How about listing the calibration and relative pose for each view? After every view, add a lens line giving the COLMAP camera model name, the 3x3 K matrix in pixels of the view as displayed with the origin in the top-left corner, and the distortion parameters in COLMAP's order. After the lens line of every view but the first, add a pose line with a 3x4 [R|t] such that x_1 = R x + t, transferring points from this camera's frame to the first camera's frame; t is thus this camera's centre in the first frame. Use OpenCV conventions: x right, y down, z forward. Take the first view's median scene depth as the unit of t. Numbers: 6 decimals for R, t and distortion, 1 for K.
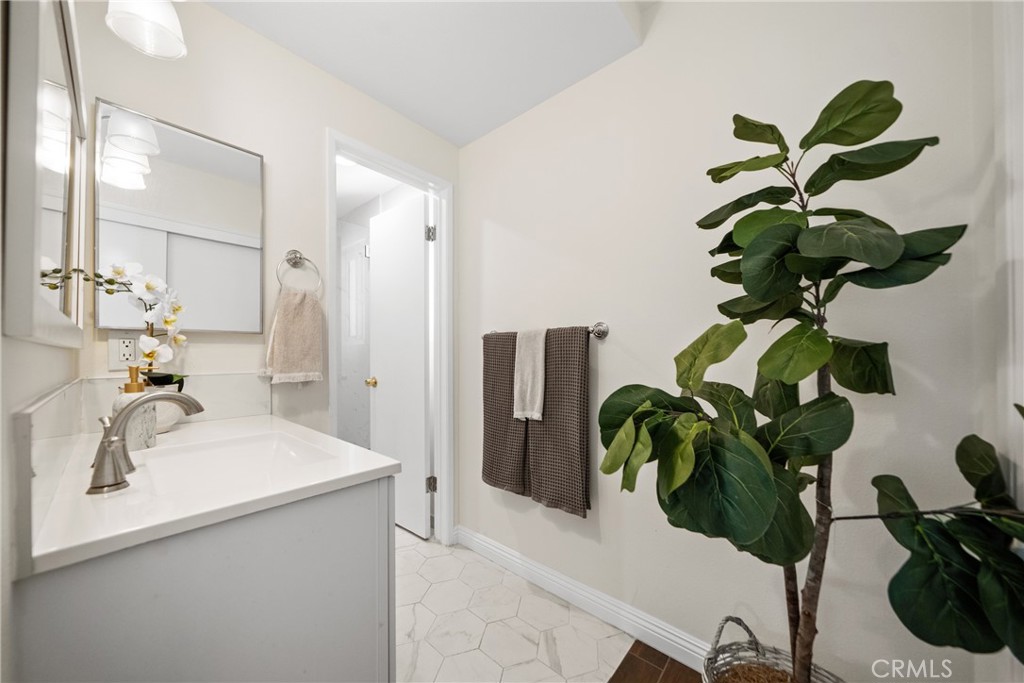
lens RADIAL K [[350.4, 0, 515.4], [0, 350.4, 344.0], [0, 0, 1]] dist [-0.005972, 0.000427]
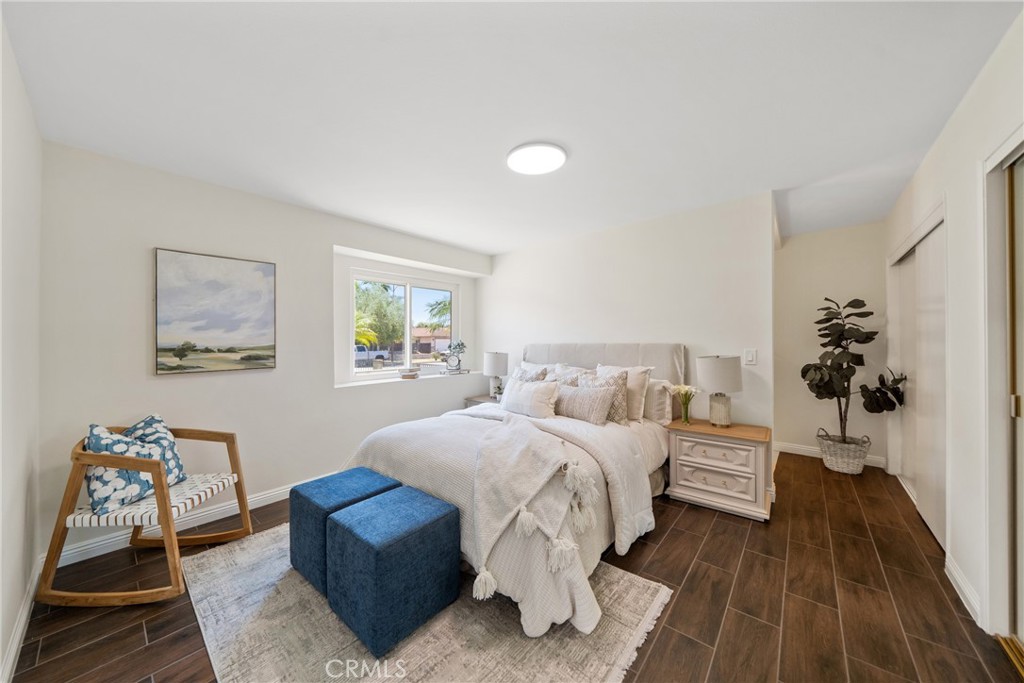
lens RADIAL K [[350.4, 0, 506.6], [0, 350.4, 340.4], [0, 0, 1]] dist [-0.005972, 0.000427]
pose [[0.999997, -0.001144, -0.002186, -3.445965], [0.001157, 0.999983, 0.005766, -0.208486], [0.002180, -0.005768, 0.999981, -3.429897]]
